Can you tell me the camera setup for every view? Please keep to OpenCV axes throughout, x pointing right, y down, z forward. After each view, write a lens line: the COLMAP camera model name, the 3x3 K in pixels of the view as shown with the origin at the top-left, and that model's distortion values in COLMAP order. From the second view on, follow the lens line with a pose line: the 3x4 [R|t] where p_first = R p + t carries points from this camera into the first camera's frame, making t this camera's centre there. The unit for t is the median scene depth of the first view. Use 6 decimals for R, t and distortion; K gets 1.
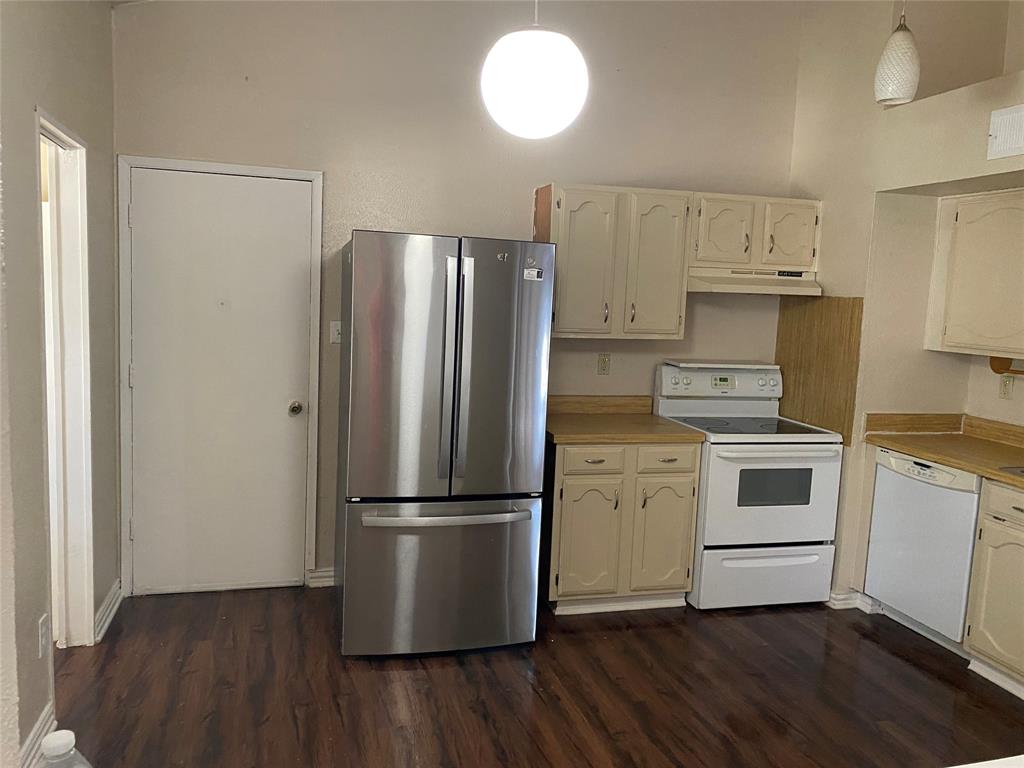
lens RADIAL K [[771.8, 0, 512.0], [0, 771.8, 384.0], [0, 0, 1]] dist [0.079196, -0.143831]
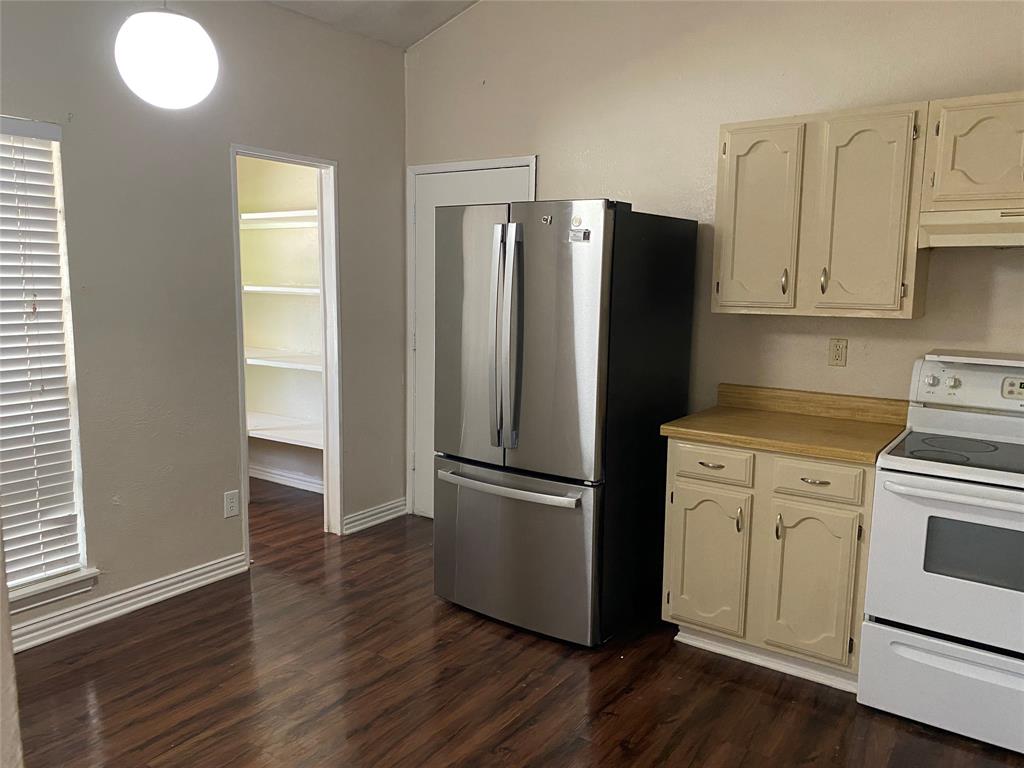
lens RADIAL K [[786.4, 0, 512.0], [0, 786.4, 384.0], [0, 0, 1]] dist [-0.003697, -0.007588]
pose [[0.623951, 0.075219, -0.777835, 0.585330], [-0.076314, 0.996464, 0.035145, 0.002898], [0.777728, 0.037431, 0.627485, 0.310387]]
